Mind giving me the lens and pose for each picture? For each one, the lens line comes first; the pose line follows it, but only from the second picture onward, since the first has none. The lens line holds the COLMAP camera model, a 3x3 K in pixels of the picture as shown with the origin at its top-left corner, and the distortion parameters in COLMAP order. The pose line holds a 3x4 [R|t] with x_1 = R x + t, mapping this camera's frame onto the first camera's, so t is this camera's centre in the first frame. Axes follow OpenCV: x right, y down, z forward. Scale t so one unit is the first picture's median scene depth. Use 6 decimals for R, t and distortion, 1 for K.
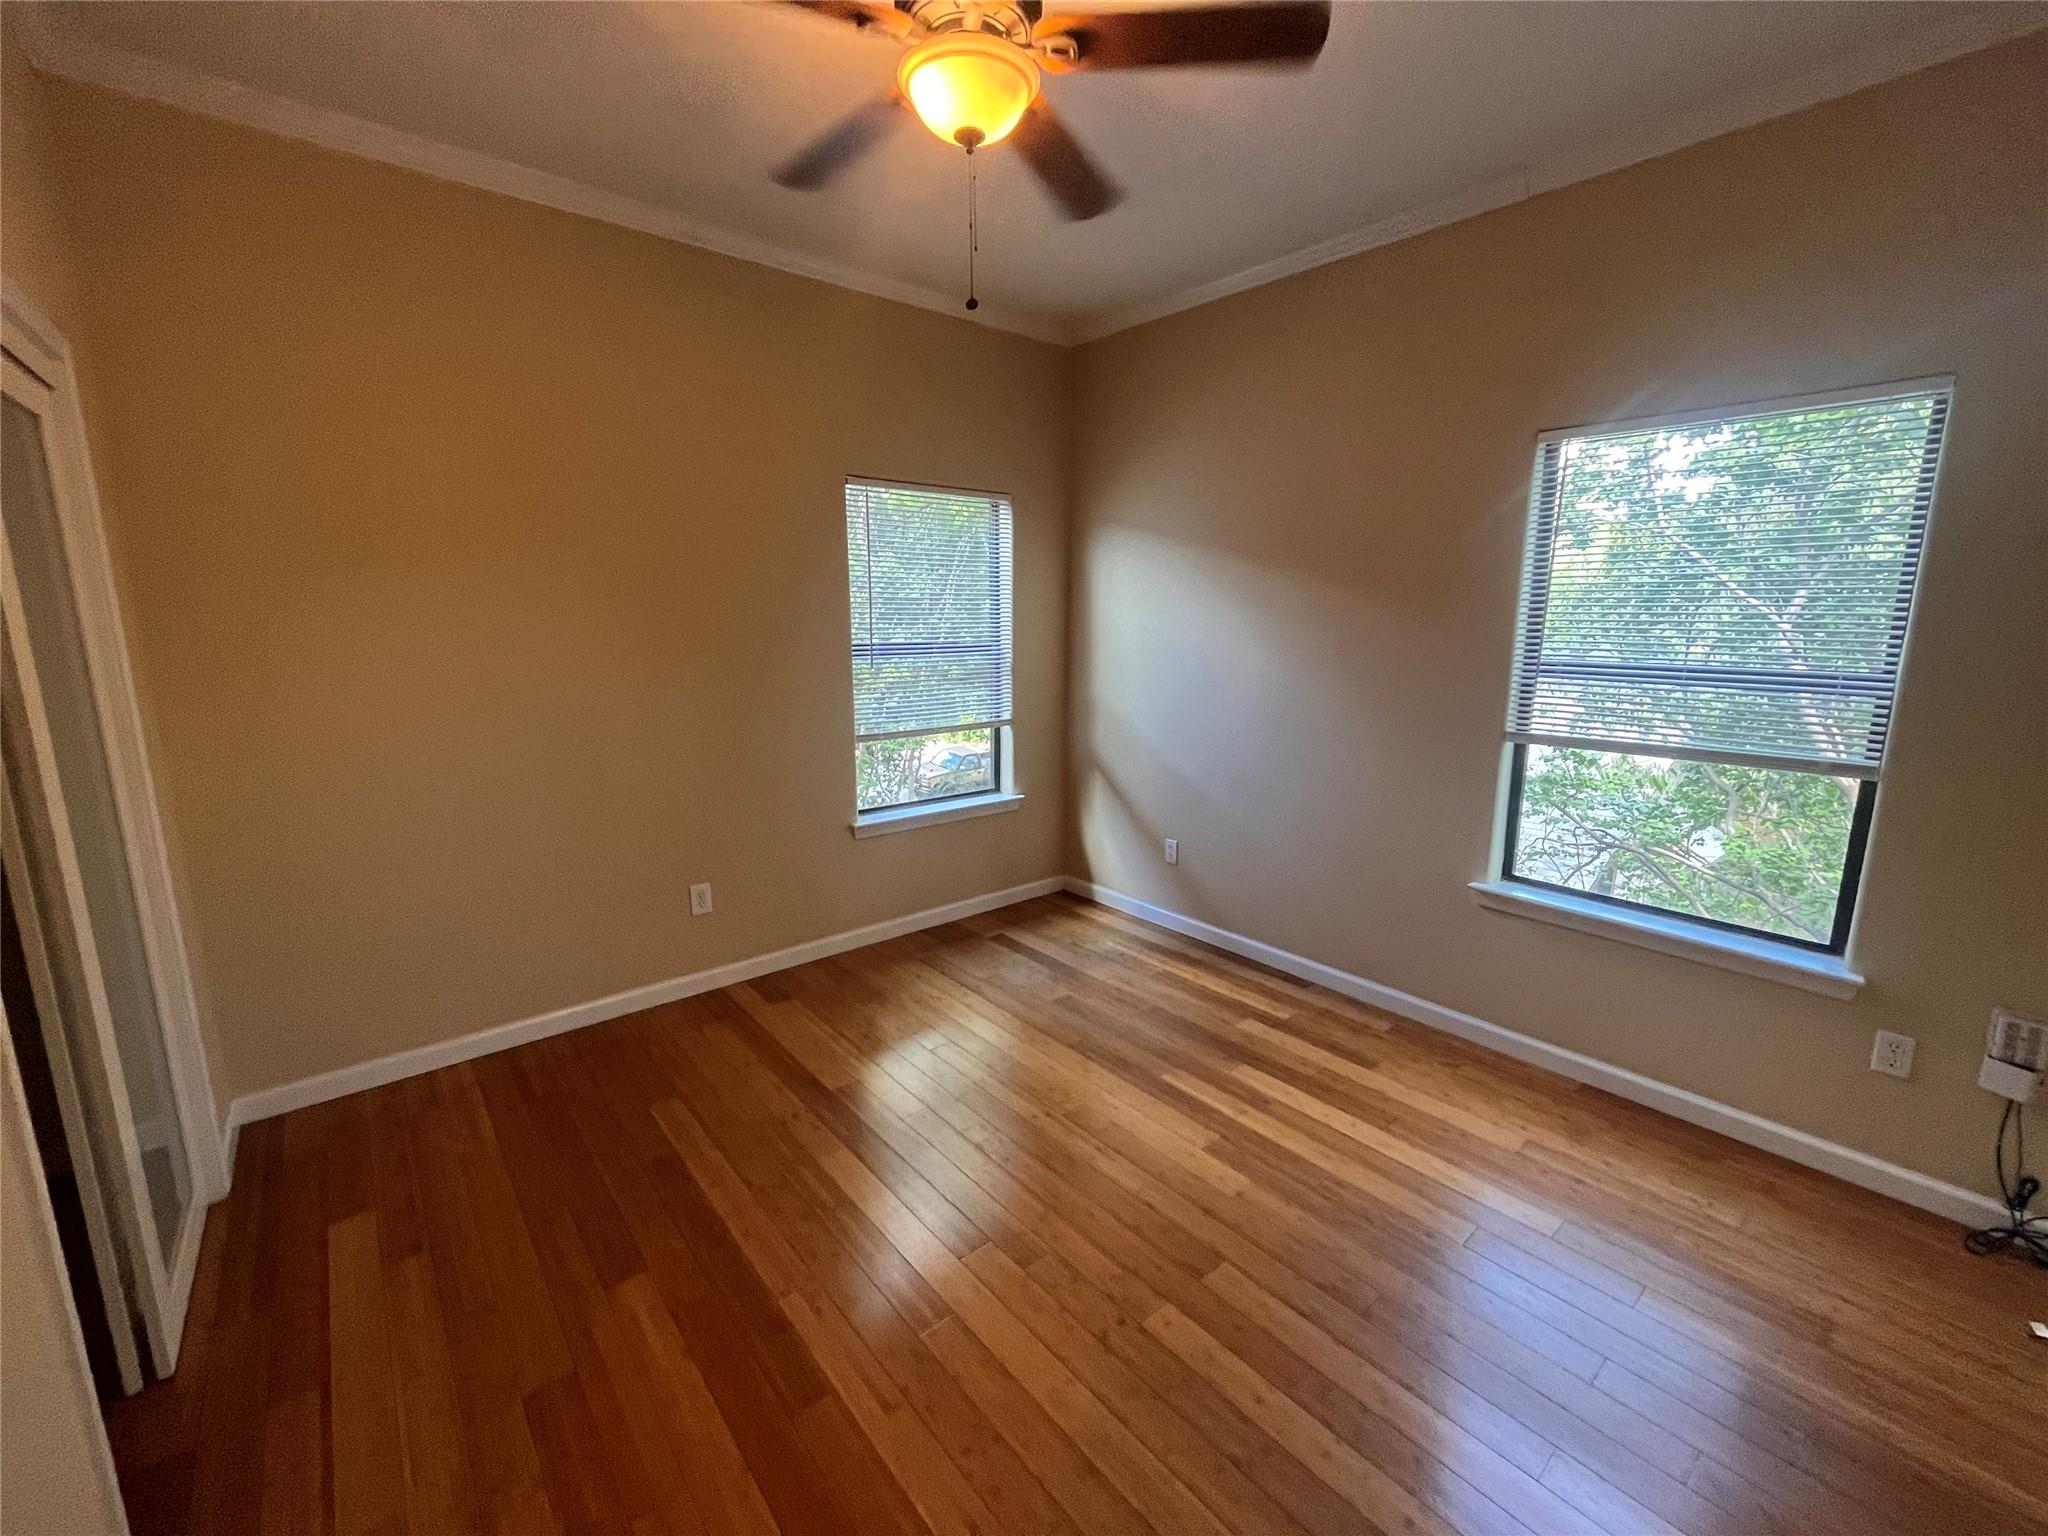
lens RADIAL K [[832.9, 0, 1026.0], [0, 832.9, 766.5], [0, 0, 1]] dist [-0.000776, -0.000291]
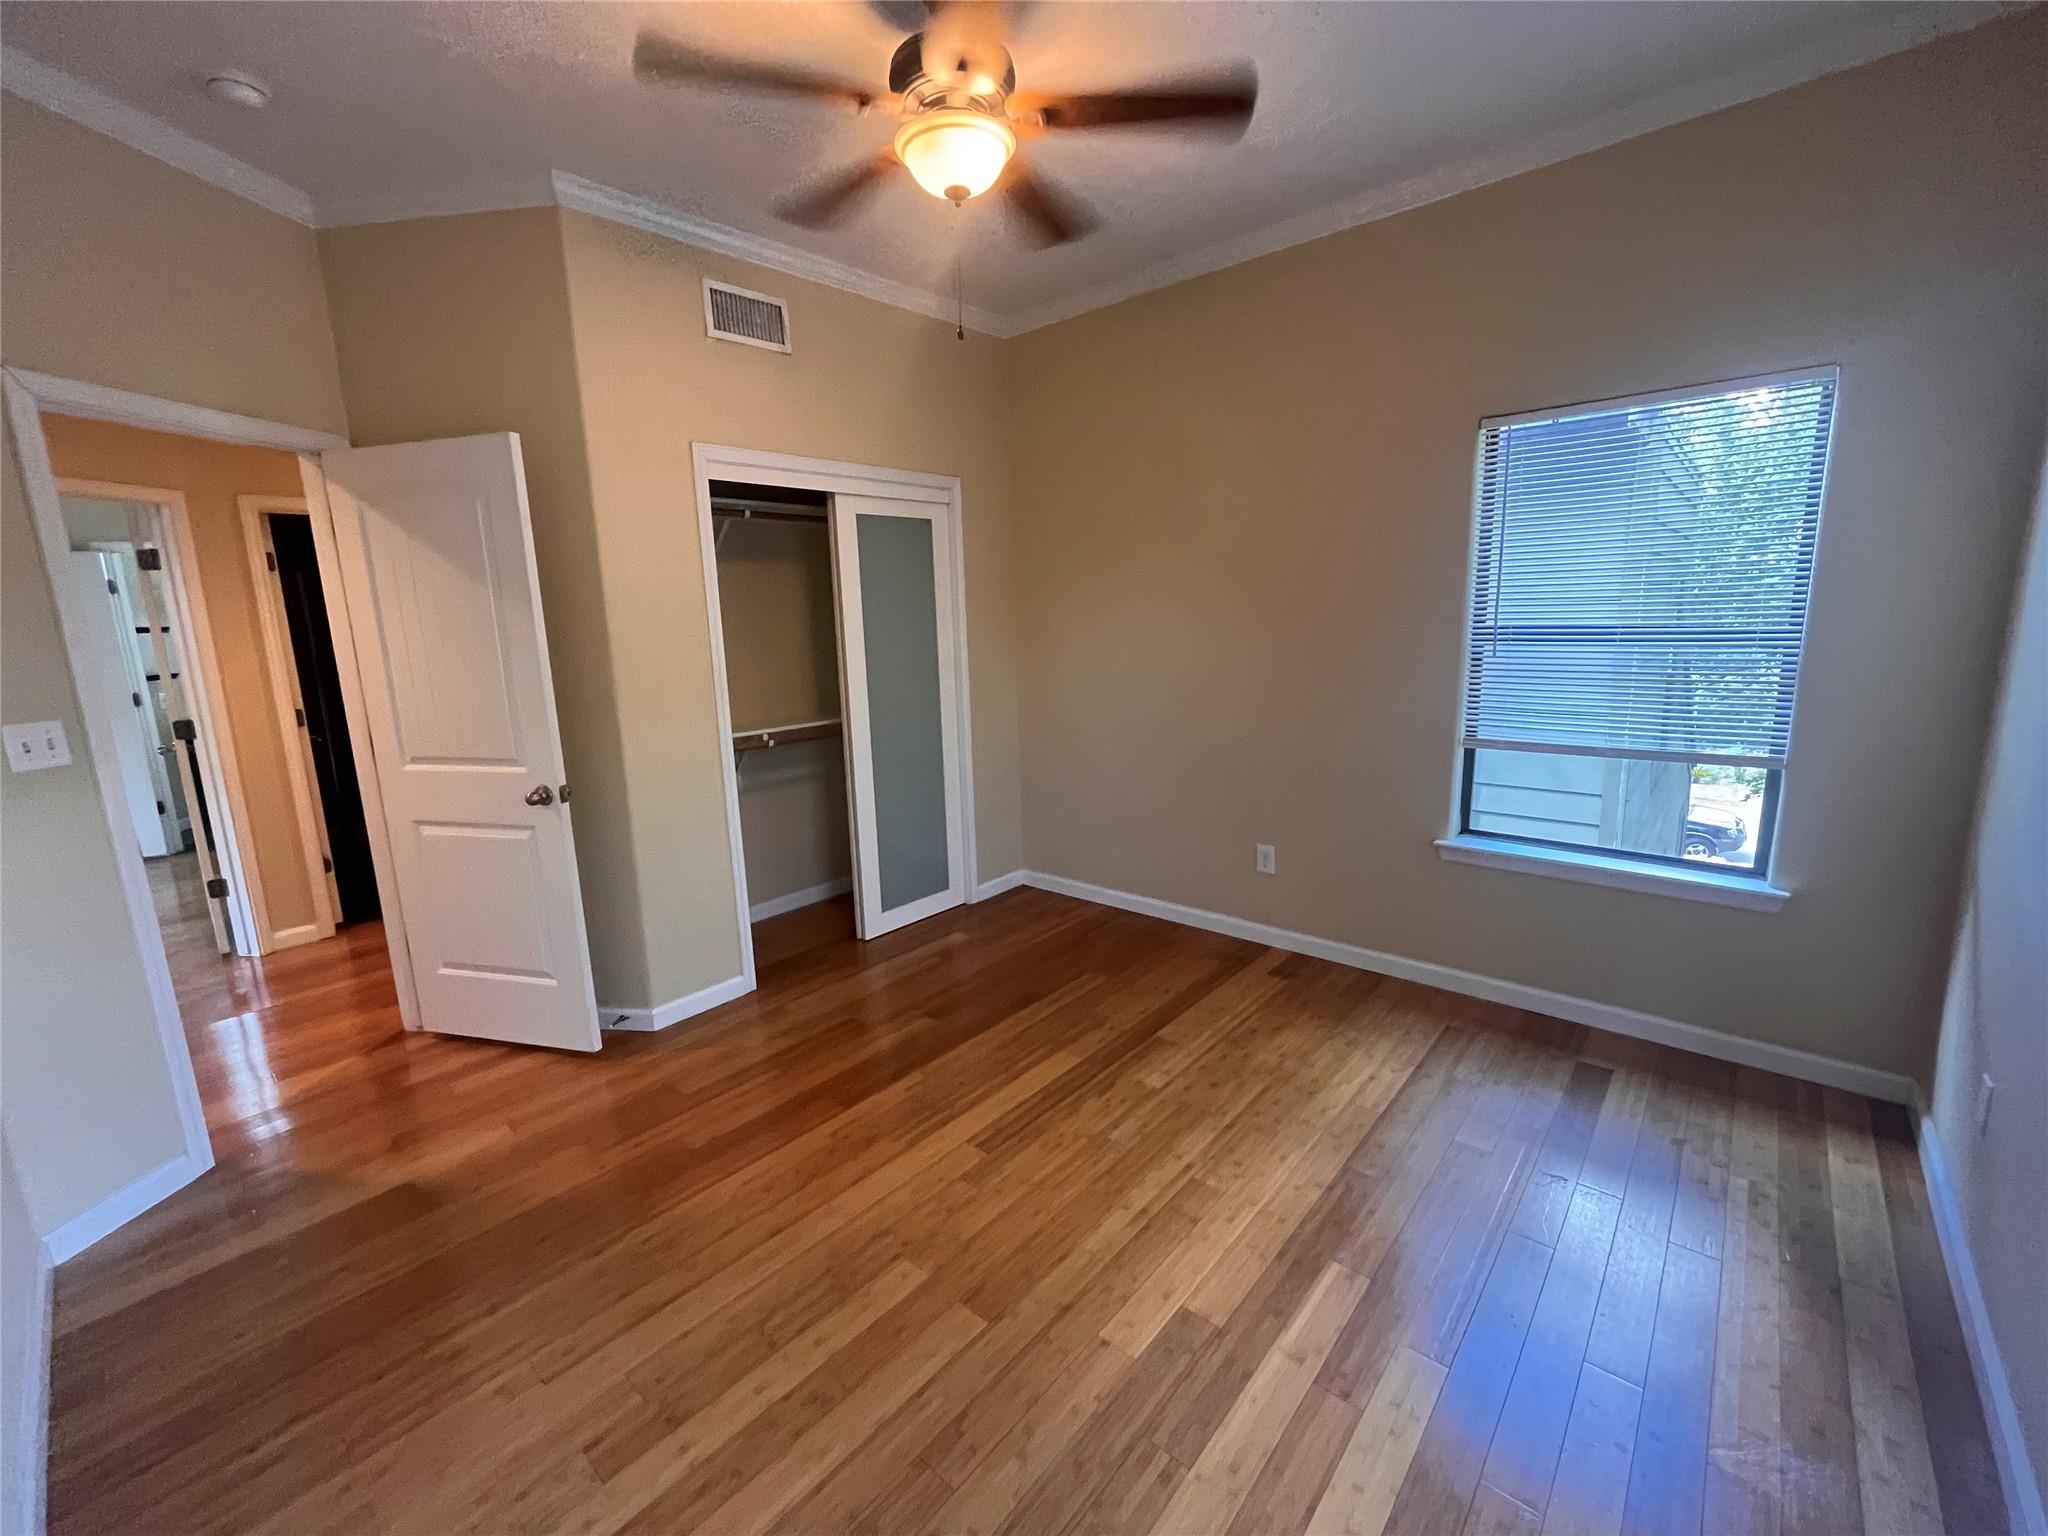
lens RADIAL K [[832.9, 0, 1023.9], [0, 832.9, 771.3], [0, 0, 1]] dist [-0.000776, -0.000291]
pose [[0.146618, 0.179373, -0.972794, 0.649902], [-0.146378, 0.976529, 0.158000, -0.086316], [0.978303, 0.119229, 0.169433, 0.523489]]
